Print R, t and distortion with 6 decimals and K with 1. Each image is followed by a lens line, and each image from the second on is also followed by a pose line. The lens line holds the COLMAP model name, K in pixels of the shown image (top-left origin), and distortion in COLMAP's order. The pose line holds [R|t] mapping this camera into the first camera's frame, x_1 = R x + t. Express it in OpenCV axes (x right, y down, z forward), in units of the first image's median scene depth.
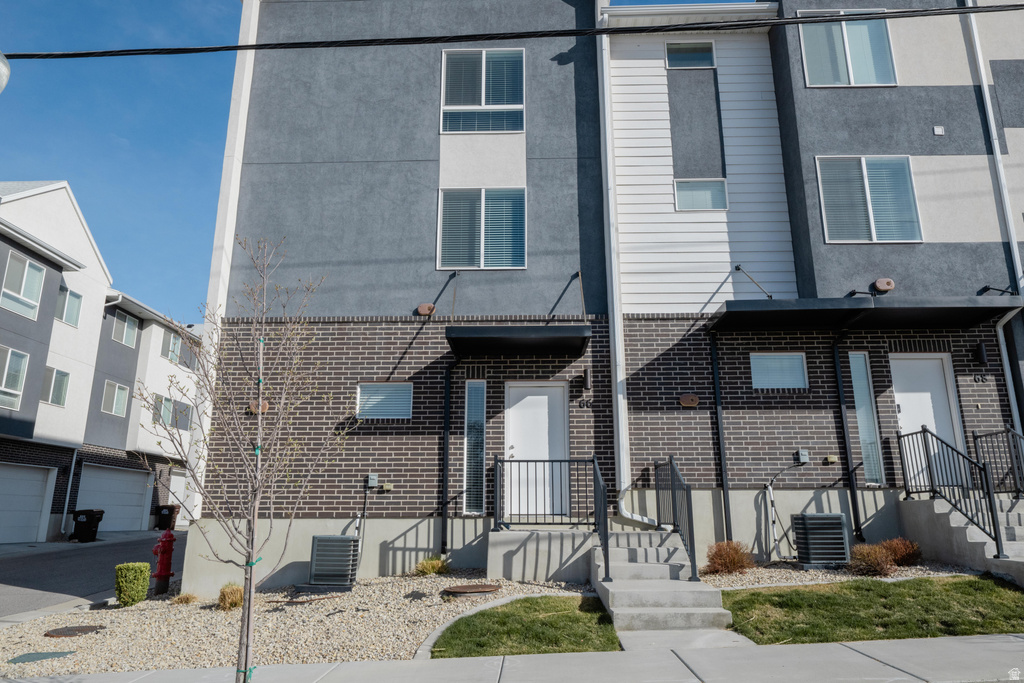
lens RADIAL K [[675.9, 0, 512.0], [0, 675.9, 341.5], [0, 0, 1]] dist [-0.000103, 0.000748]
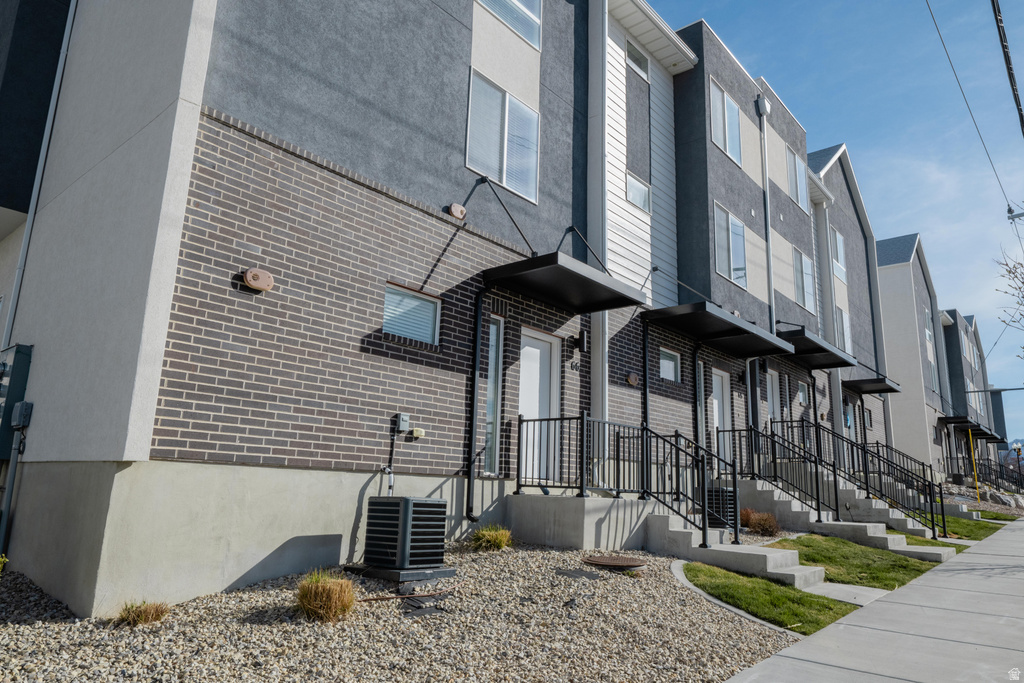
lens RADIAL K [[676.7, 0, 512.4], [0, 676.7, 343.9], [0, 0, 1]] dist [-0.000501, -0.000373]
pose [[0.634380, 0.189774, 0.749365, -0.673326], [-0.228244, 0.972162, -0.052975, 0.132912], [-0.738557, -0.137432, 0.660035, 0.439797]]
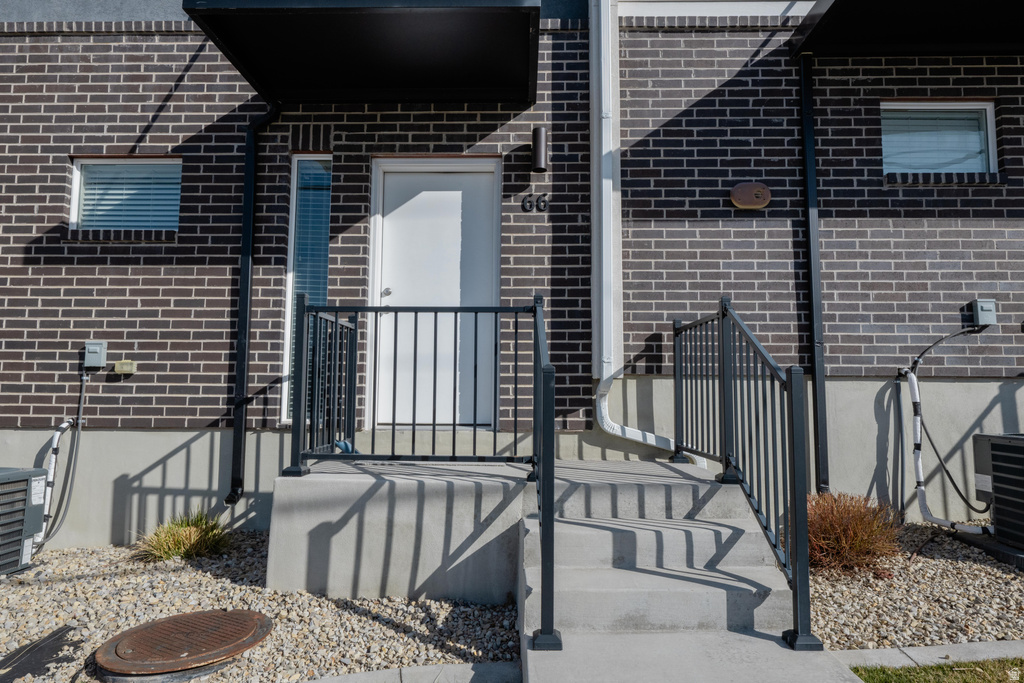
lens RADIAL K [[623.7, 0, 510.1], [0, 623.7, 340.7], [0, 0, 1]] dist [-0.001919, 0.000659]
pose [[0.999963, 0.008477, 0.001090, 0.091454], [-0.008540, 0.985816, 0.167615, 0.114875], [0.000346, -0.167618, 0.985852, 0.544972]]
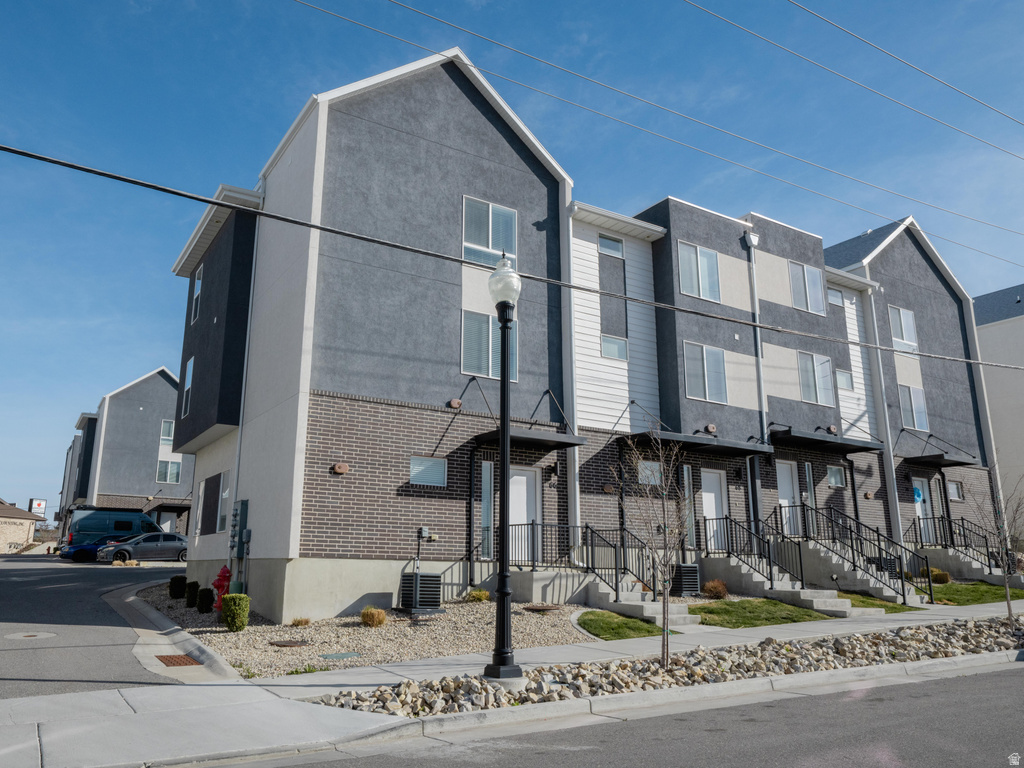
lens RADIAL K [[759.5, 0, 449.5], [0, 759.5, 386.7], [0, 0, 1]] dist [0.000396, -0.001206]
pose [[0.855507, 0.138190, 0.499010, -0.922868], [-0.149095, 0.988656, -0.018177, -0.054123], [-0.495861, -0.058850, 0.866405, -0.285505]]
